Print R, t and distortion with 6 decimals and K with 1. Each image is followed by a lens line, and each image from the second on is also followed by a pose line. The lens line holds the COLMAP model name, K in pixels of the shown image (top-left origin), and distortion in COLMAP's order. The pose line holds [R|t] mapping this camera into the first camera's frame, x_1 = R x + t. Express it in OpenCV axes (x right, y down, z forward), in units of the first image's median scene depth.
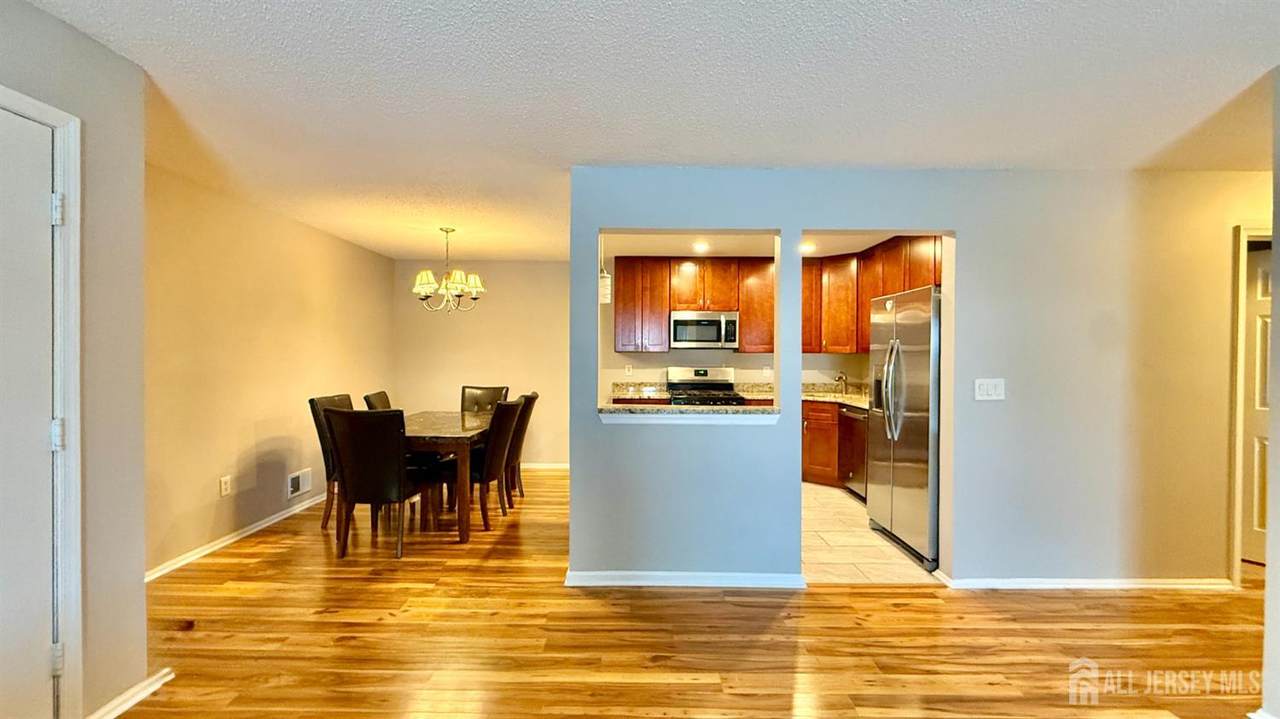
lens RADIAL K [[518.4, 0, 632.3], [0, 518.4, 360.1], [0, 0, 1]] dist [-0.003950, -0.000105]
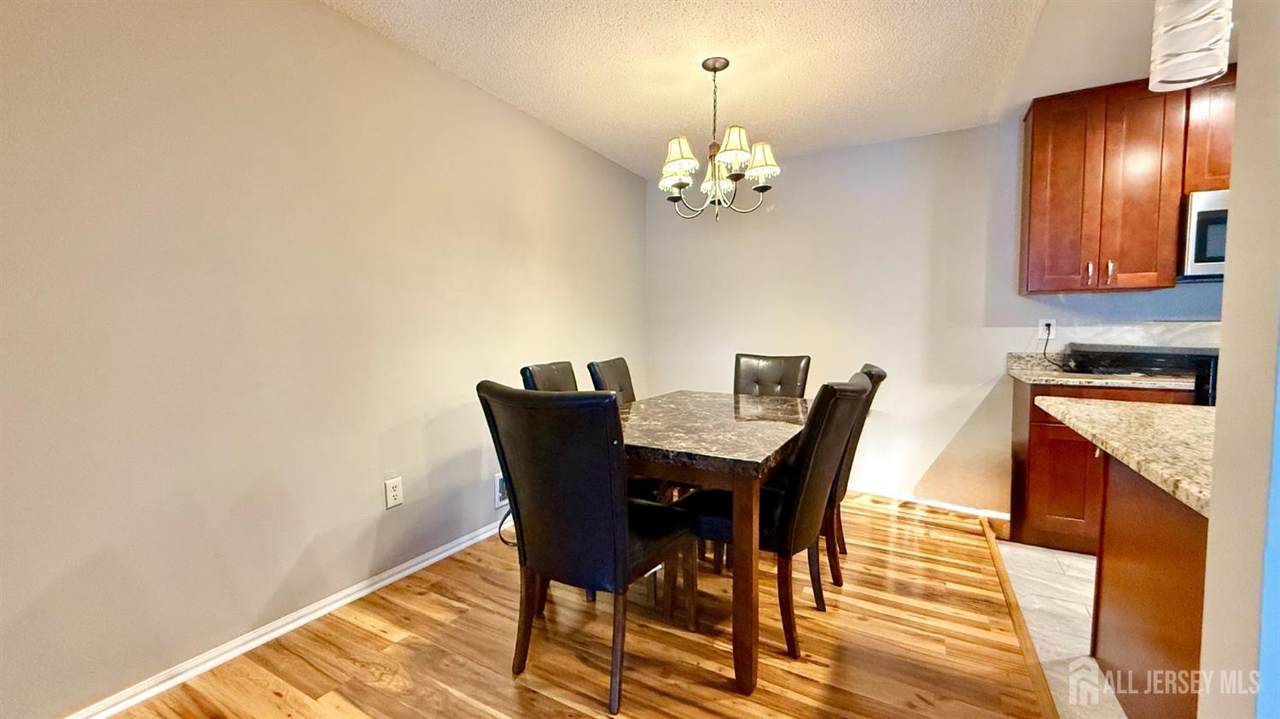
lens RADIAL K [[518.4, 0, 632.5], [0, 518.4, 361.3], [0, 0, 1]] dist [-0.003950, -0.000105]
pose [[0.878416, 0.022230, -0.477380, -0.170701], [0.000672, 0.998859, 0.047751, 0.036386], [0.477897, -0.042267, 0.877398, 0.479174]]
